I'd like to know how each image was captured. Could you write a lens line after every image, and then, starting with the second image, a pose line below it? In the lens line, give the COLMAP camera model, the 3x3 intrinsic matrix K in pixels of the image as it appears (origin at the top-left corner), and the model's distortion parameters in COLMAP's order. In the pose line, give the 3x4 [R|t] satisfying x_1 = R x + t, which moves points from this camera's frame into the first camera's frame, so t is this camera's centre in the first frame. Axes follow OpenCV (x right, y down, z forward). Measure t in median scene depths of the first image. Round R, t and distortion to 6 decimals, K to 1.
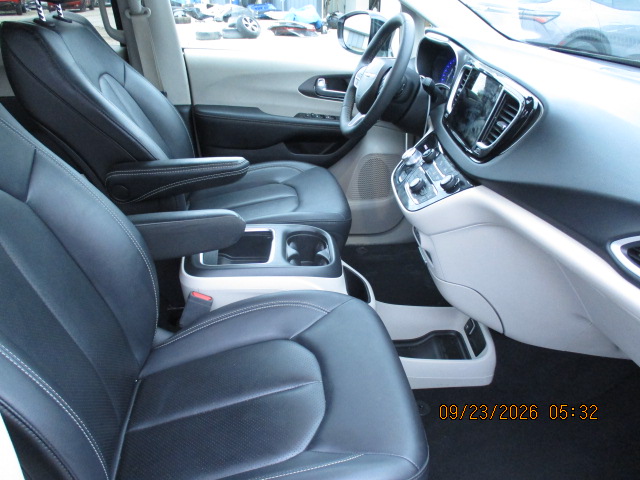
lens RADIAL K [[538.7, 0, 318.9], [0, 538.7, 228.8], [0, 0, 1]] dist [-0.020023, 0.000630]
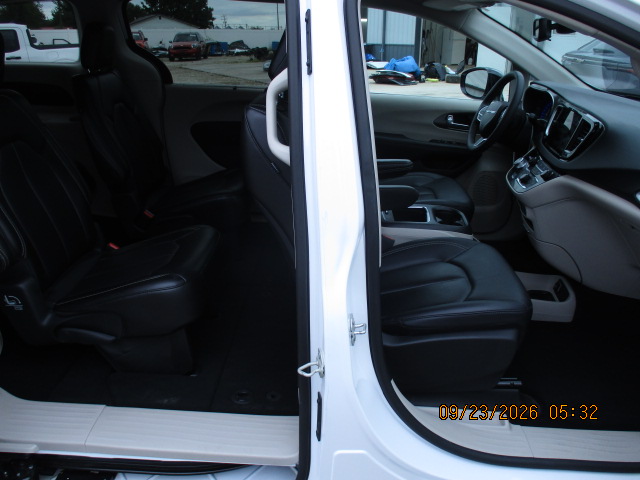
lens RADIAL K [[538.7, 0, 318.9], [0, 538.7, 228.8], [0, 0, 1]] dist [-0.020023, 0.000630]
pose [[0.986898, 0.048851, -0.153775, -0.135439], [-0.061091, 0.995242, -0.075900, 0.183493], [0.149336, 0.084300, 0.985186, -0.520476]]
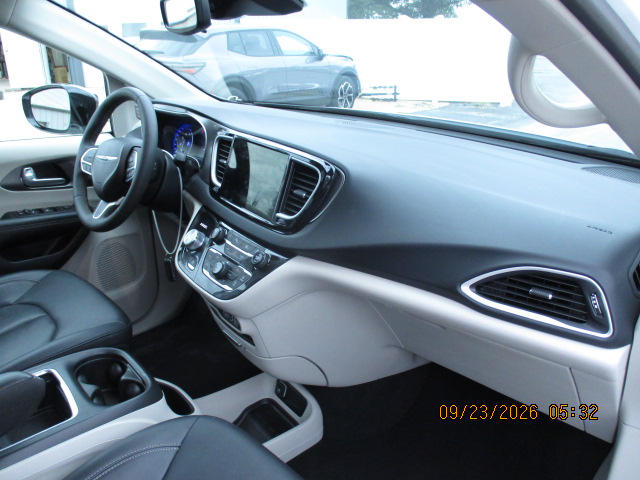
lens RADIAL K [[538.7, 0, 318.9], [0, 538.7, 228.8], [0, 0, 1]] dist [-0.020023, 0.000630]
pose [[0.807300, -0.226222, 0.545060, -0.137627], [0.271512, 0.962431, -0.002694, -0.081681], [-0.523973, 0.150166, 0.838393, 0.101082]]
